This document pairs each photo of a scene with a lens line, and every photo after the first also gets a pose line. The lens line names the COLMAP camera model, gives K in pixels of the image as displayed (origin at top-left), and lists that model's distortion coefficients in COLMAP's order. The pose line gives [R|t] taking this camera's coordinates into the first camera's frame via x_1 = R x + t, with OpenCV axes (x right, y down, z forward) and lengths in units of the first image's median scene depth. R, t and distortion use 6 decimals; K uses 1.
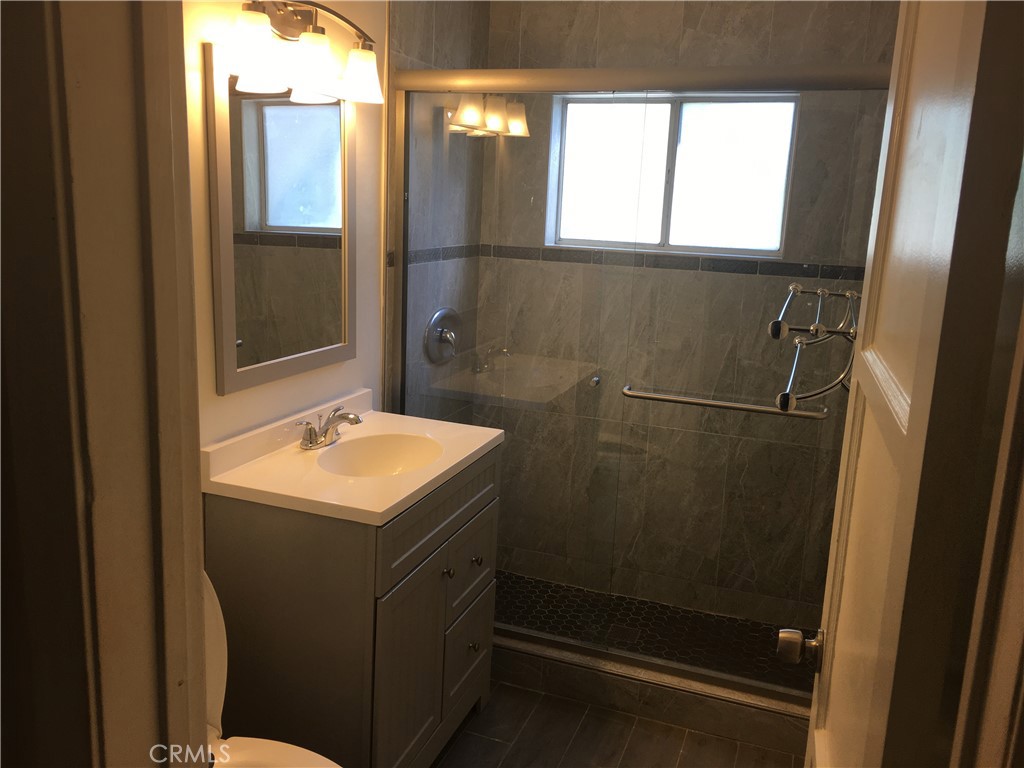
lens RADIAL K [[868.0, 0, 509.6], [0, 868.0, 379.5], [0, 0, 1]] dist [0.046492, -0.006725]
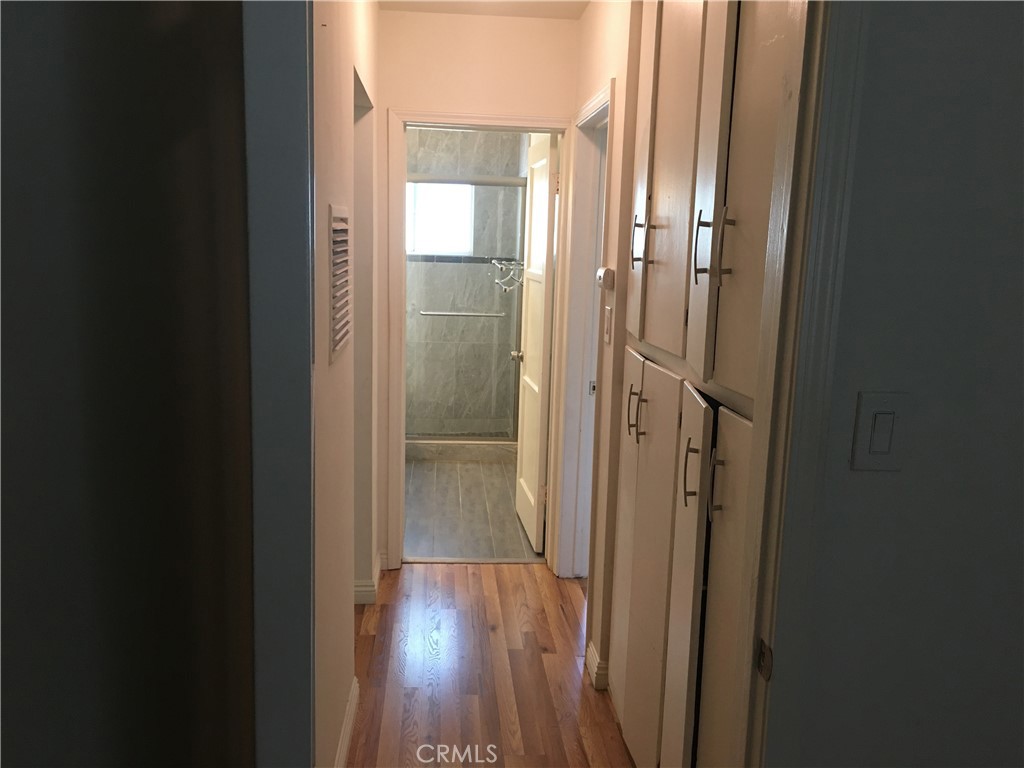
lens RADIAL K [[868.0, 0, 510.5], [0, 868.0, 386.0], [0, 0, 1]] dist [0.046492, -0.006725]
pose [[0.906620, -0.085812, 0.413131, -0.498127], [0.091705, 0.995771, 0.005585, 0.172676], [-0.411863, 0.032823, 0.910655, -0.944155]]
